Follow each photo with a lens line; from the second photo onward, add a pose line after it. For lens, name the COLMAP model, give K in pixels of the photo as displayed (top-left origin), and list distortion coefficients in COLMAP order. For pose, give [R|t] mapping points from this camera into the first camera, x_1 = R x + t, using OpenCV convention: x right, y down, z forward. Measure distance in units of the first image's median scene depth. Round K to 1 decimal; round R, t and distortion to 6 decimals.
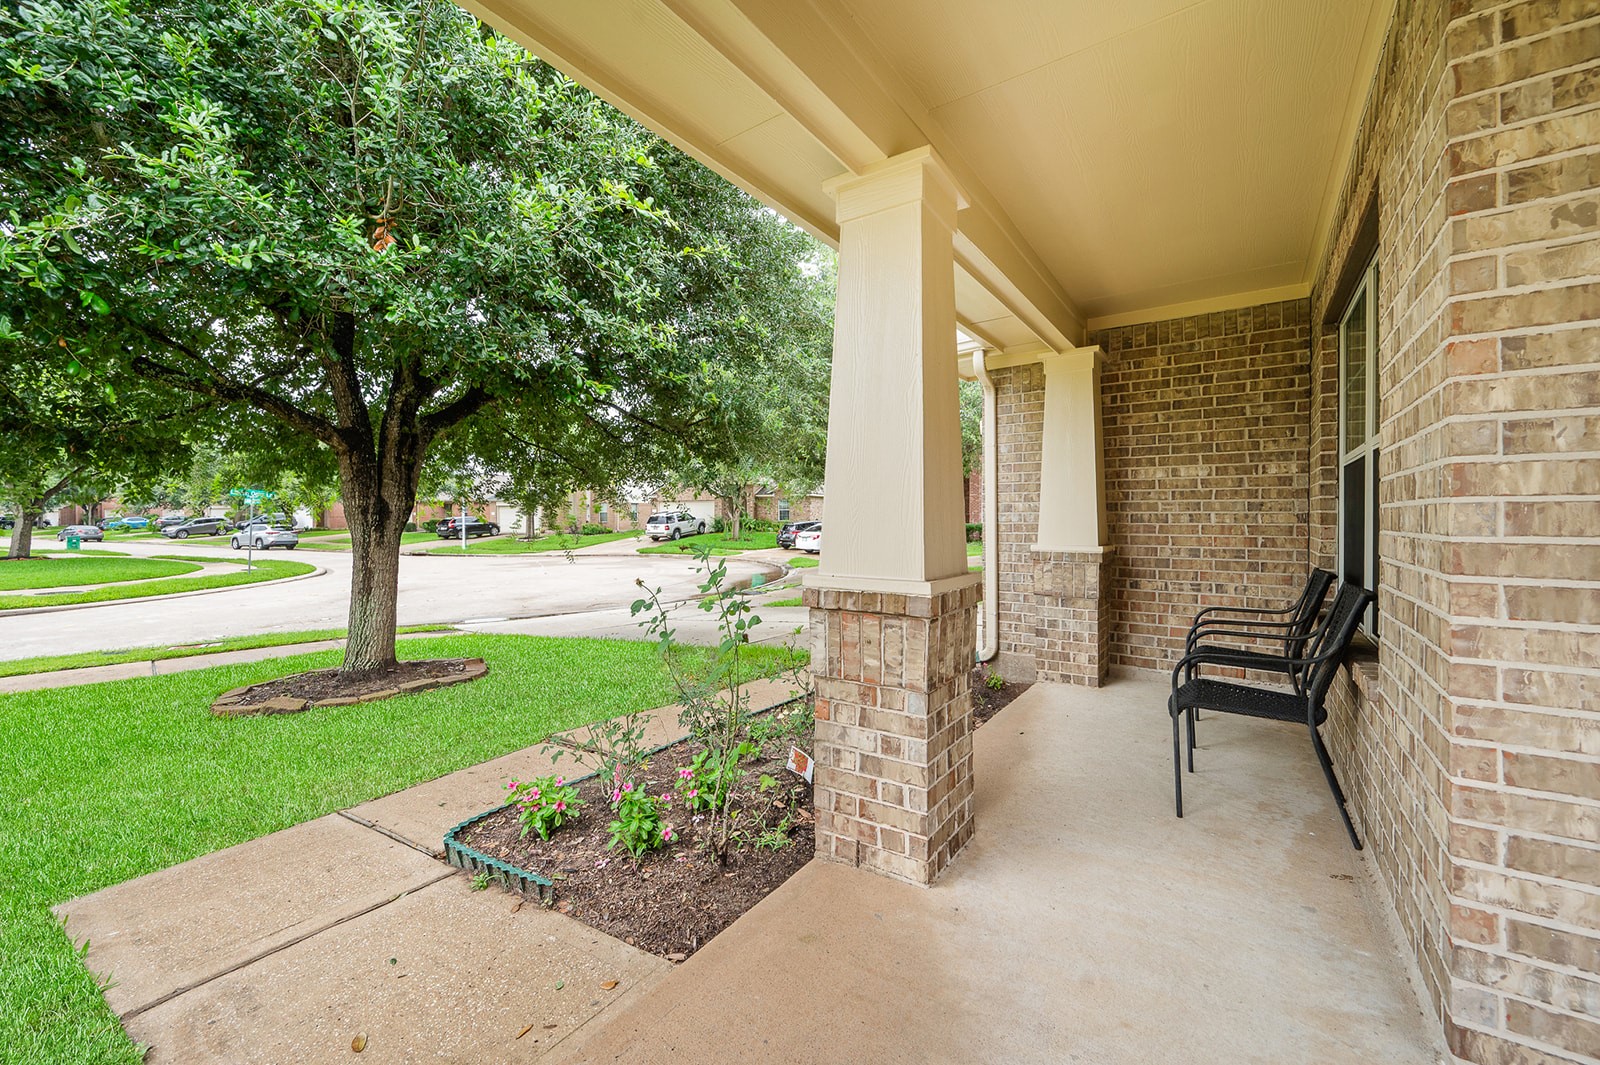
lens RADIAL K [[634.7, 0, 800.0], [0, 634.7, 532.5], [0, 0, 1]] dist [0.000829, 0.000376]
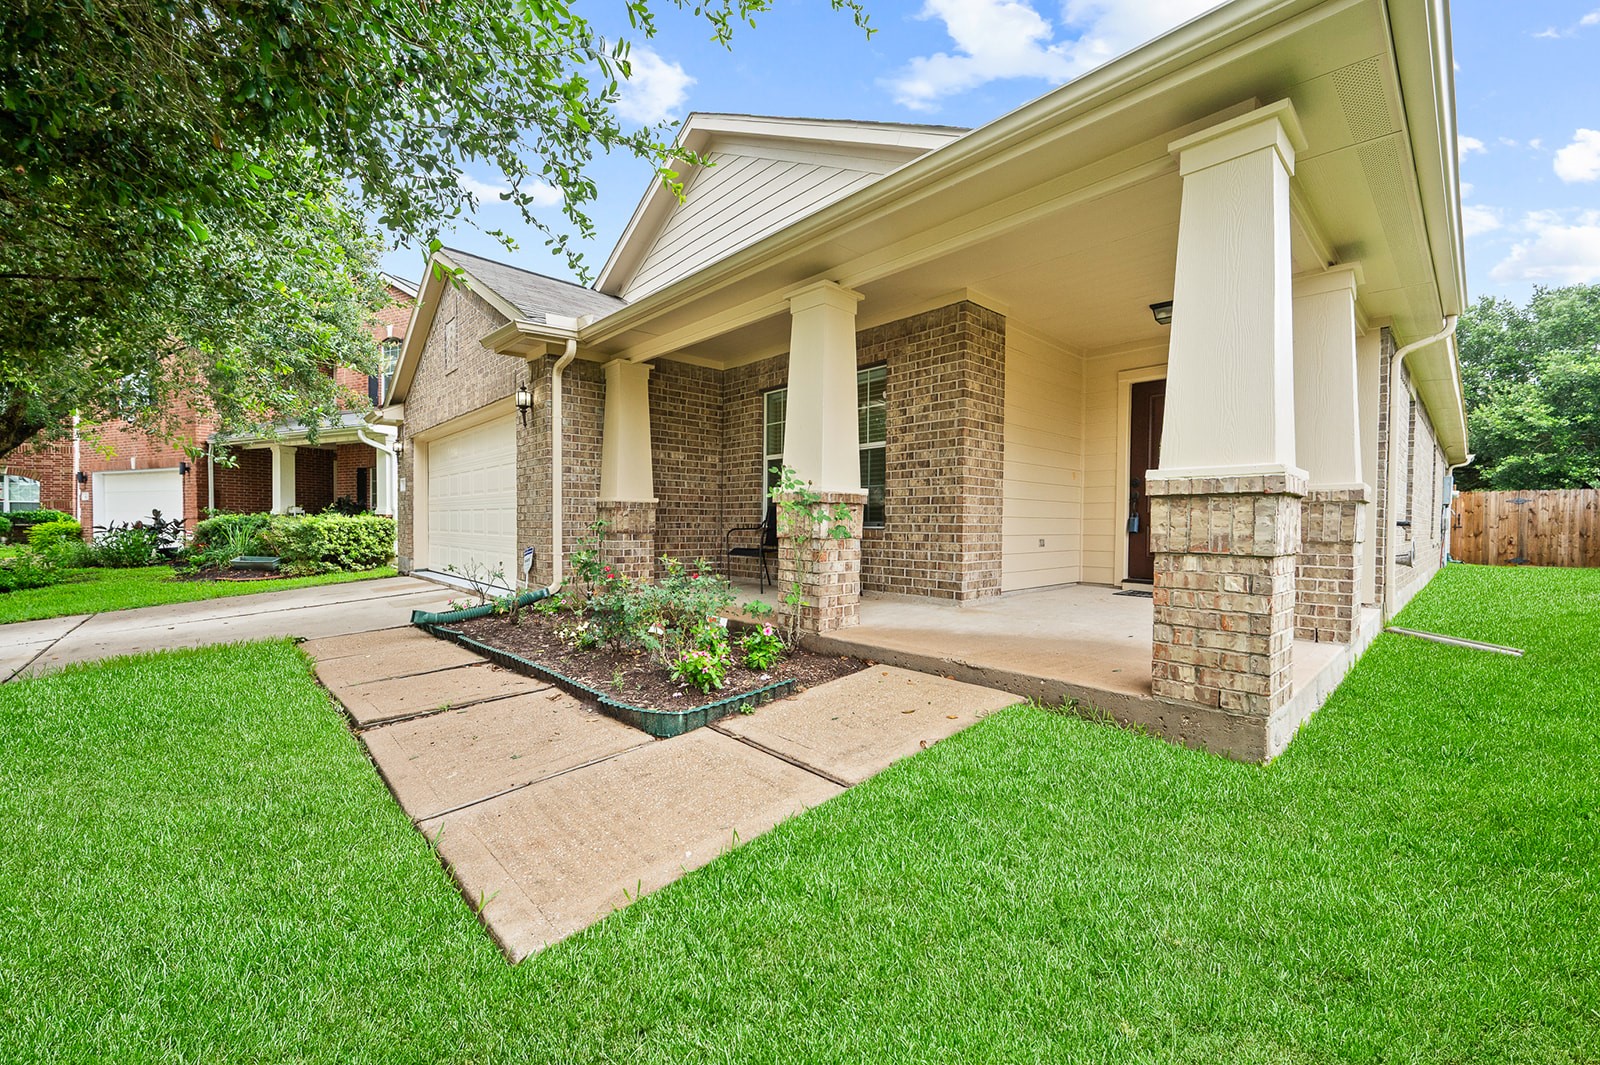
lens RADIAL K [[634.7, 0, 800.0], [0, 634.7, 532.5], [0, 0, 1]] dist [0.000829, 0.000376]
pose [[0.217320, -0.011644, 0.976031, -1.000020], [0.015066, 0.999850, 0.008574, 0.102117], [-0.975984, 0.012842, 0.217463, 0.350862]]
